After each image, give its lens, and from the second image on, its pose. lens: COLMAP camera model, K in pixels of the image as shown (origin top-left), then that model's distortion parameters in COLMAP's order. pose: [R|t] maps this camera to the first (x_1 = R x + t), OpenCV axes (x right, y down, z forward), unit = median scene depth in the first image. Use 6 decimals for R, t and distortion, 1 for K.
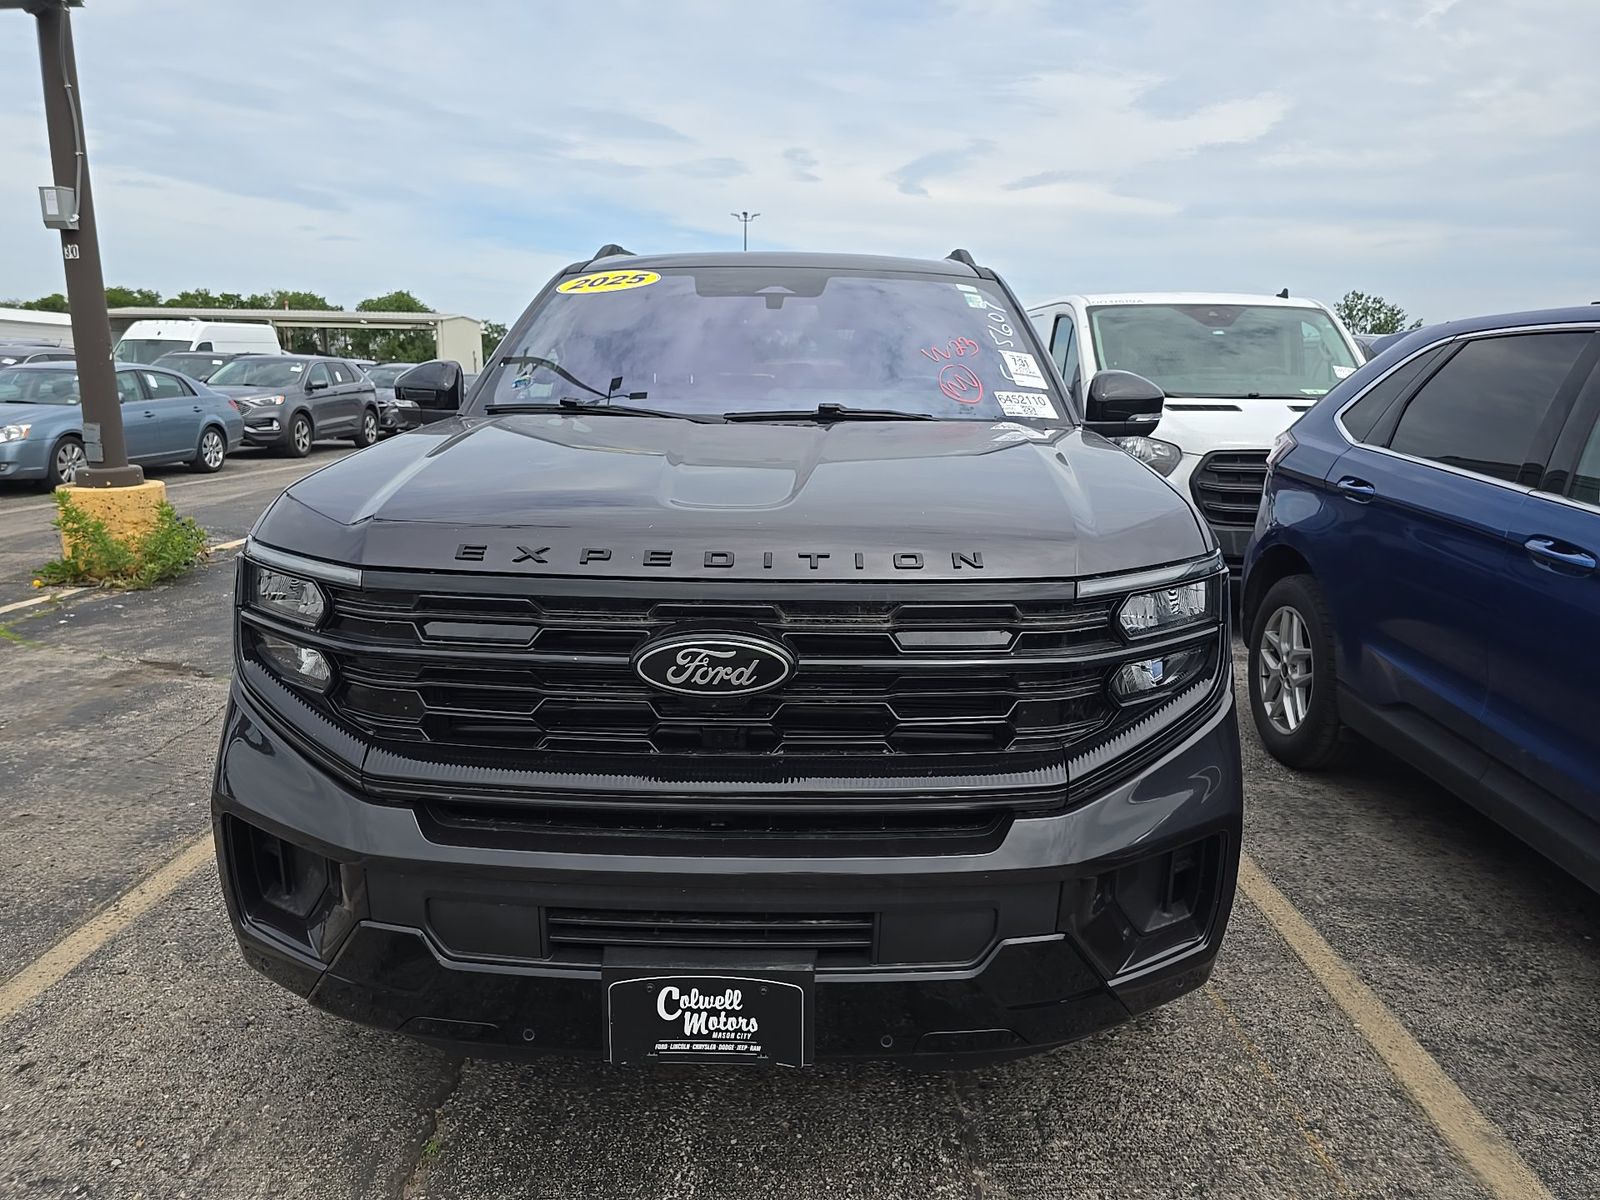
lens RADIAL K [[1114.6, 0, 800.0], [0, 1114.6, 600.0], [0, 0, 1]] dist [0.034406, -0.036569]
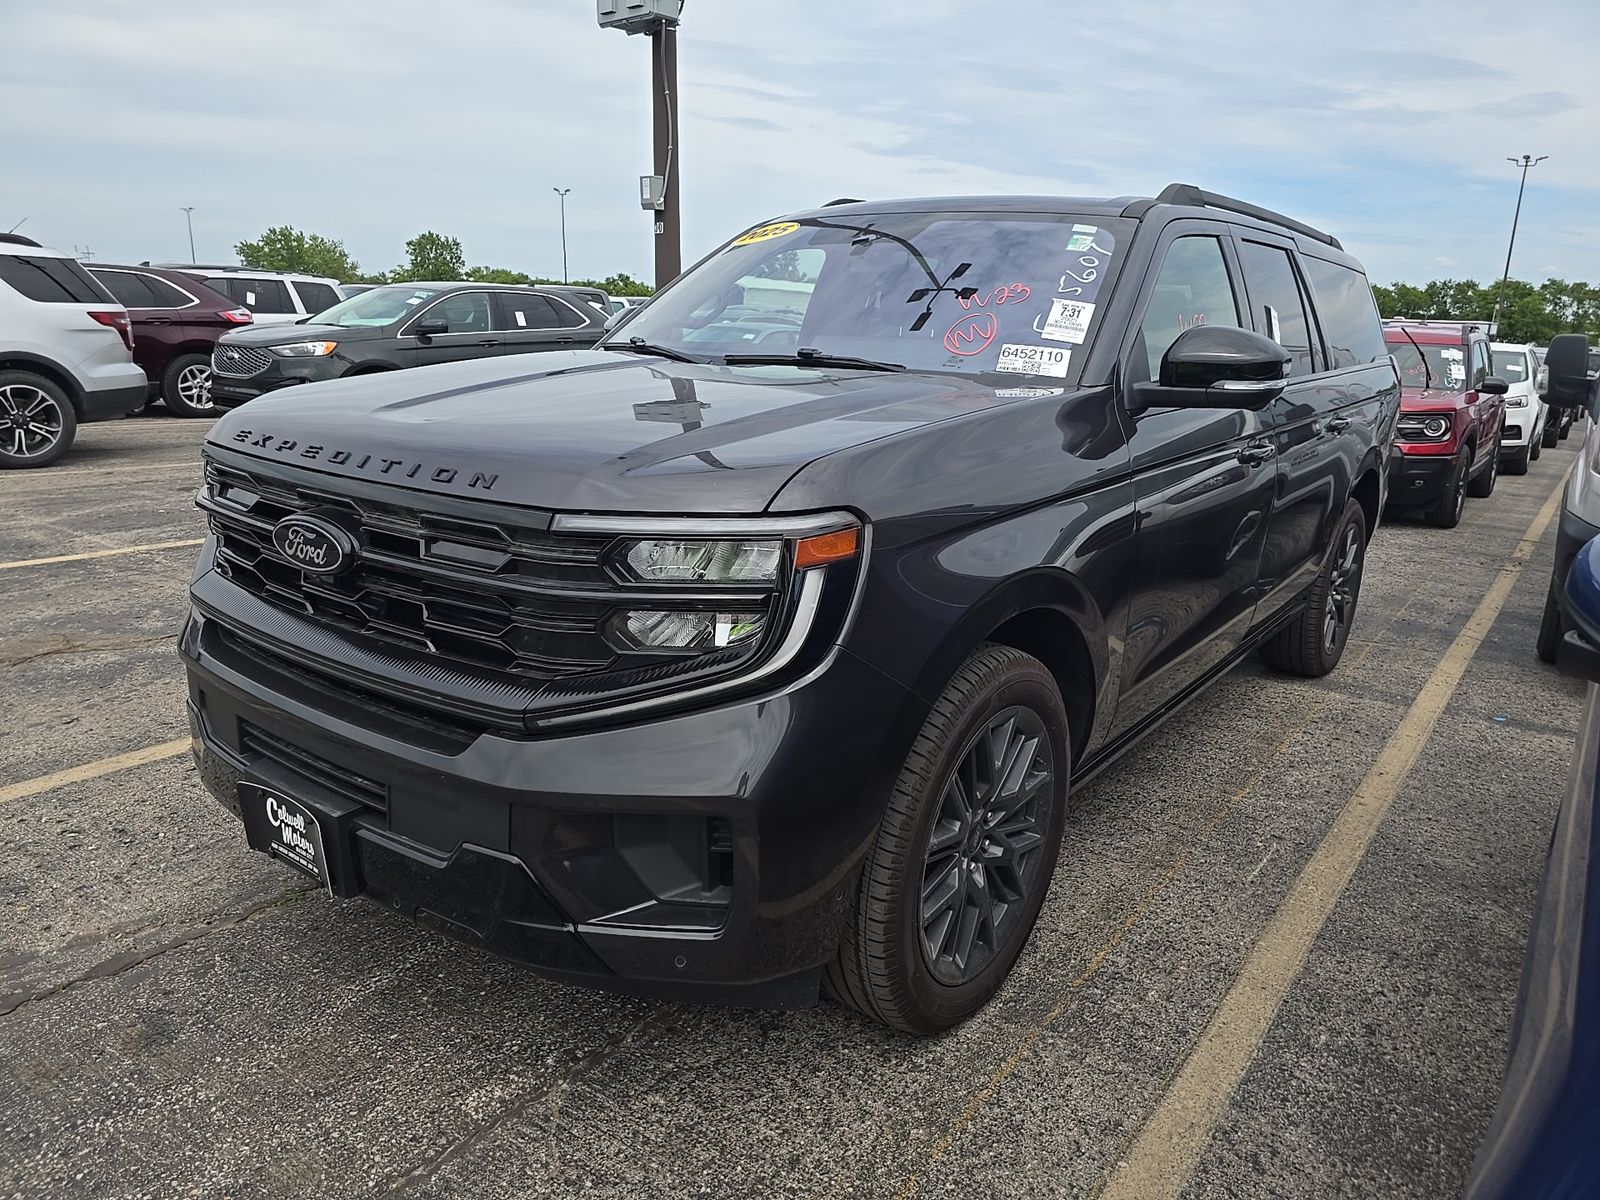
lens RADIAL K [[1114.6, 0, 800.0], [0, 1114.6, 600.0], [0, 0, 1]] dist [0.034406, -0.036569]
pose [[0.795736, 0.161721, -0.583652, 0.626126], [-0.147469, 0.986423, 0.072267, -0.027710], [0.587415, 0.028566, 0.808782, 0.202500]]
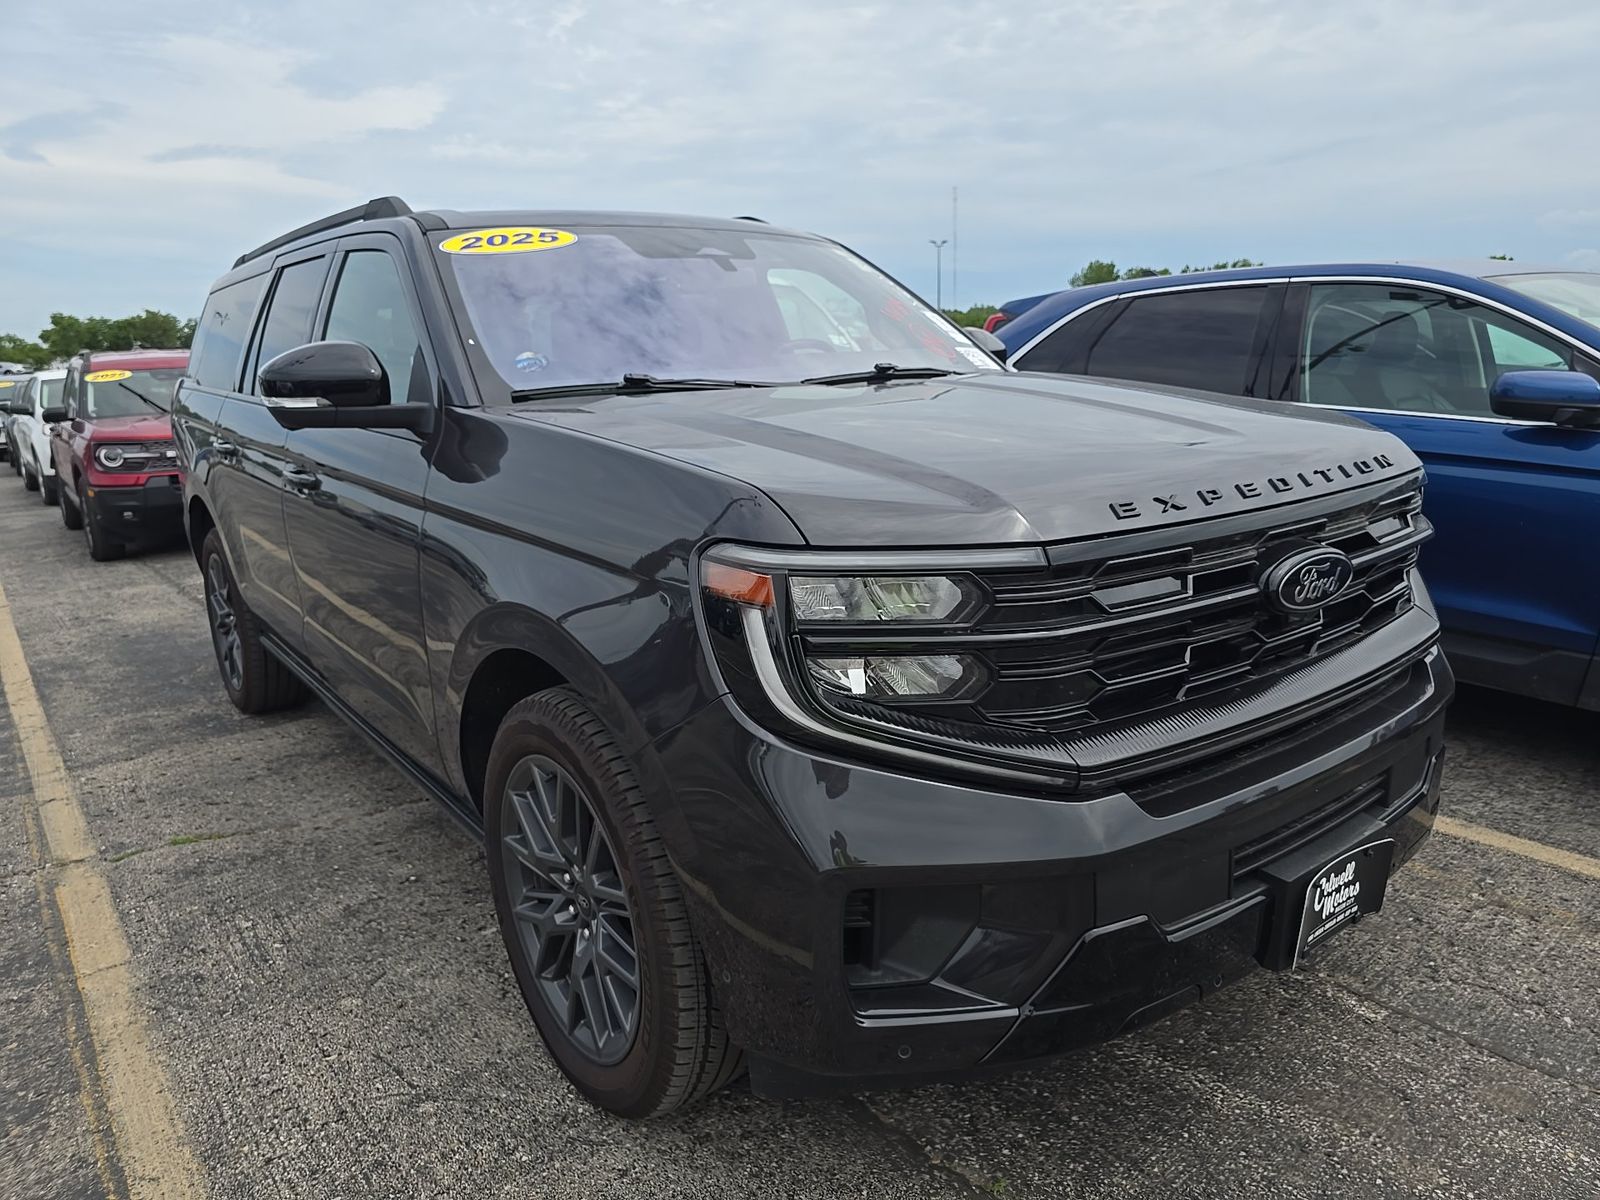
lens RADIAL K [[1091.0, 0, 800.0], [0, 1091.0, 600.0], [0, 0, 1]] dist [0.089714, -0.098282]
pose [[0.772915, -0.179619, 0.608555, -0.671087], [0.171057, 0.982571, 0.072755, -0.051003], [-0.611016, 0.047864, 0.790170, 0.270867]]
